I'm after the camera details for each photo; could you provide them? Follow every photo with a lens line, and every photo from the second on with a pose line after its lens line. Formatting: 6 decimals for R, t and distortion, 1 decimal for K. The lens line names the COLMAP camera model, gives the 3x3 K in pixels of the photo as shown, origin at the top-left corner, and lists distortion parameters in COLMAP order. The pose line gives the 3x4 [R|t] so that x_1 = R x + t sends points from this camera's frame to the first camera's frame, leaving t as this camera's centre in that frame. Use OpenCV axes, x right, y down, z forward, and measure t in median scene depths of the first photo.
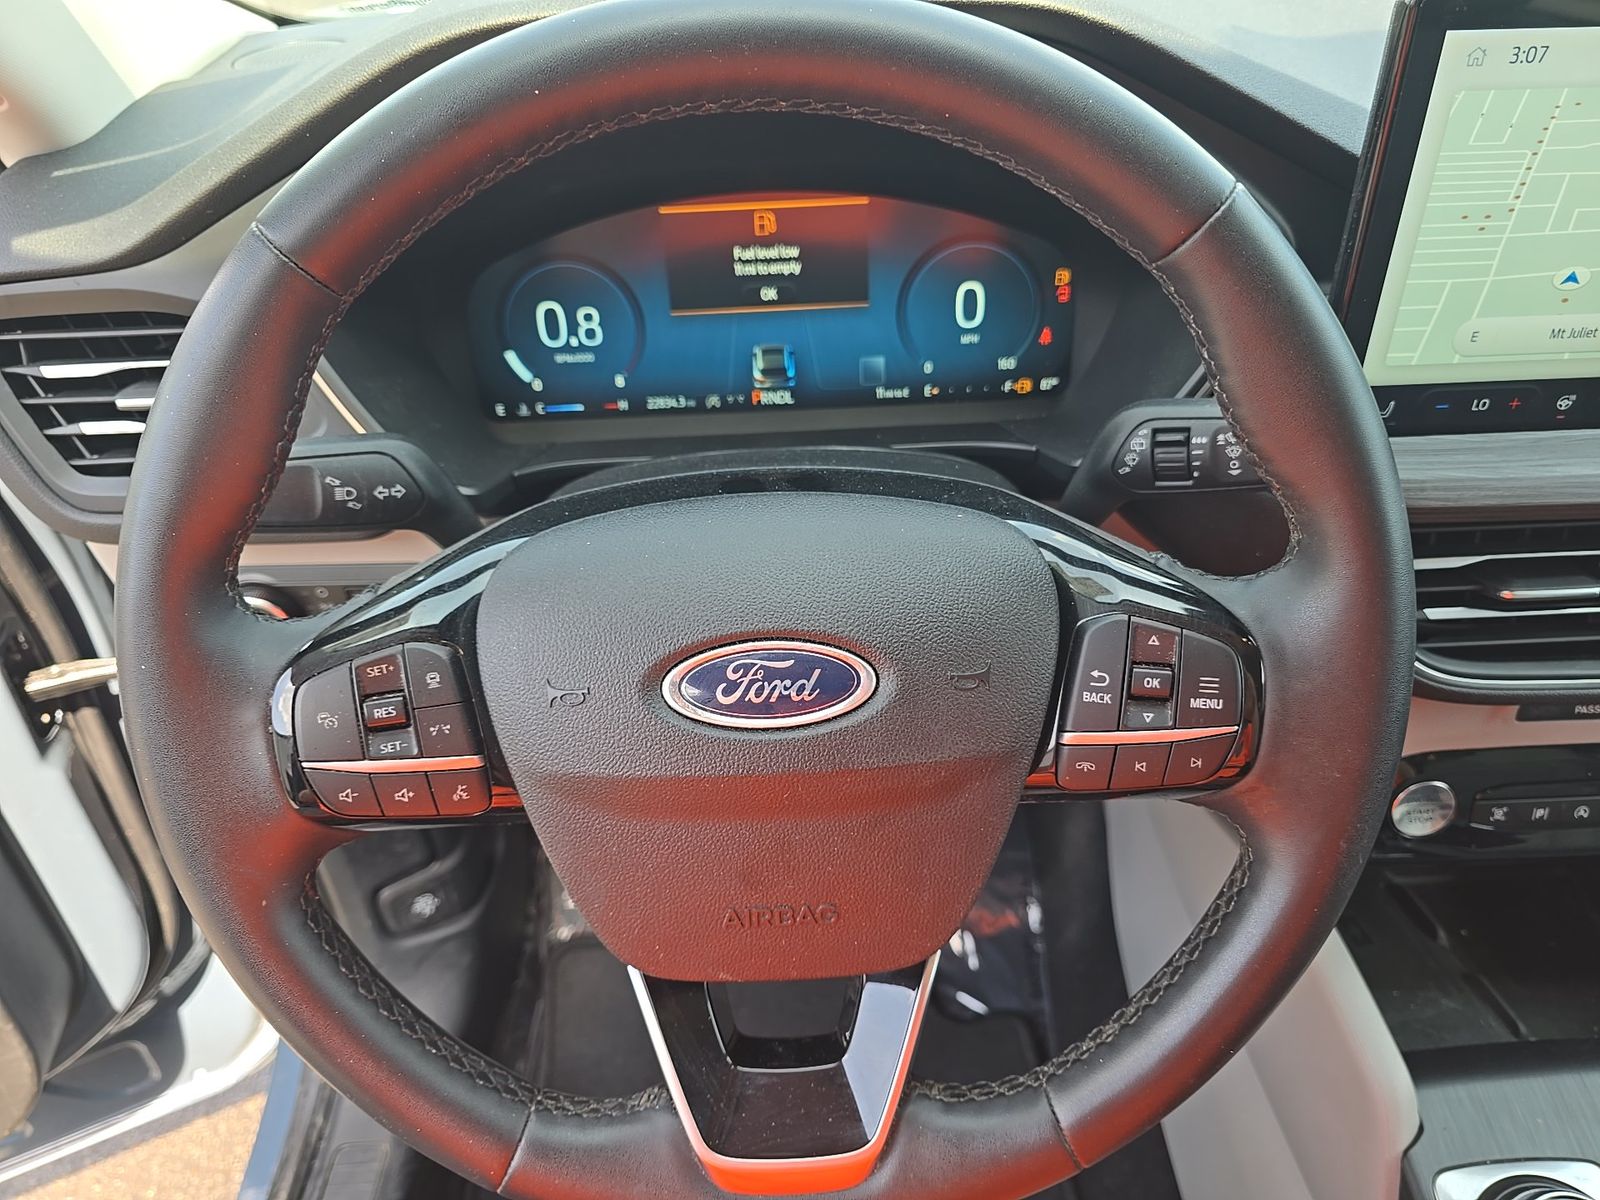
lens RADIAL K [[1101.1, 0, 800.8], [0, 1101.1, 610.5], [0, 0, 1]] dist [0.015660, -0.024625]
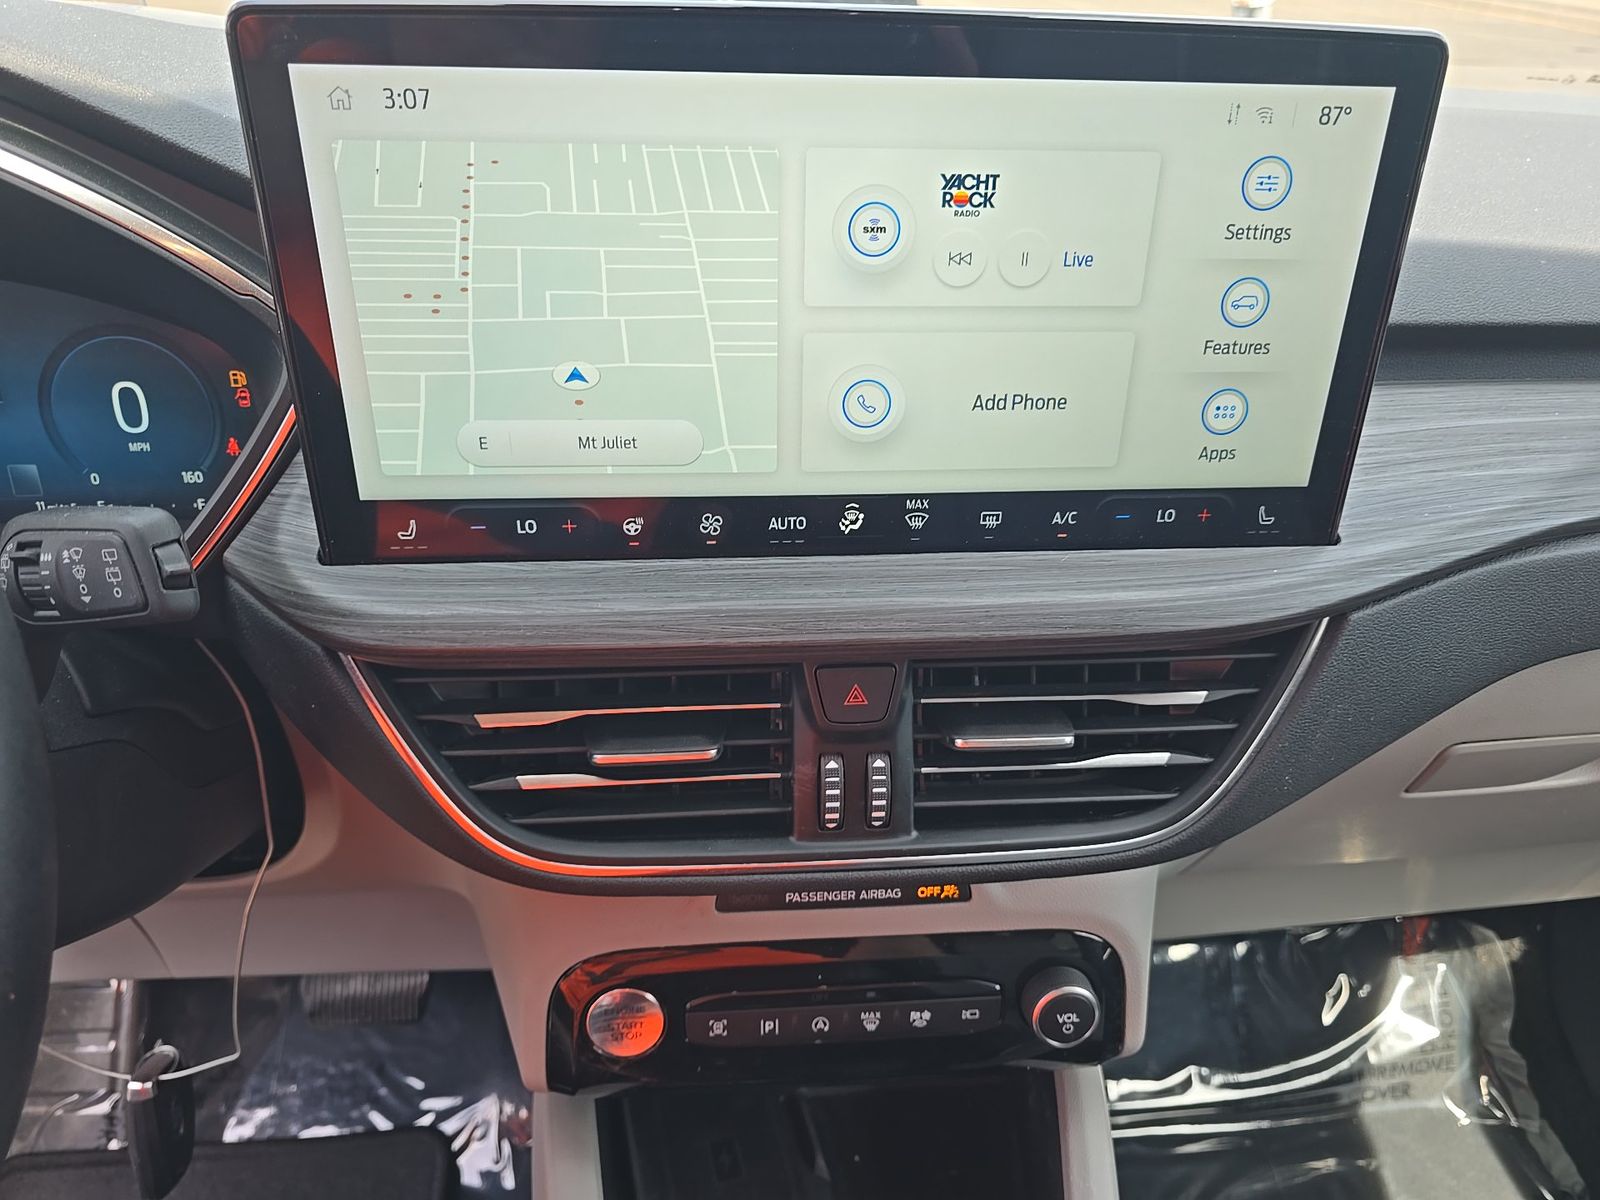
lens RADIAL K [[1101.1, 0, 798.4], [0, 1101.1, 611.2], [0, 0, 1]] dist [0.015660, -0.024625]
pose [[0.996419, 0.017443, 0.082731, 0.603790], [-0.006266, 0.991031, -0.133488, -0.012391], [-0.084317, 0.132492, 0.987591, 0.144132]]
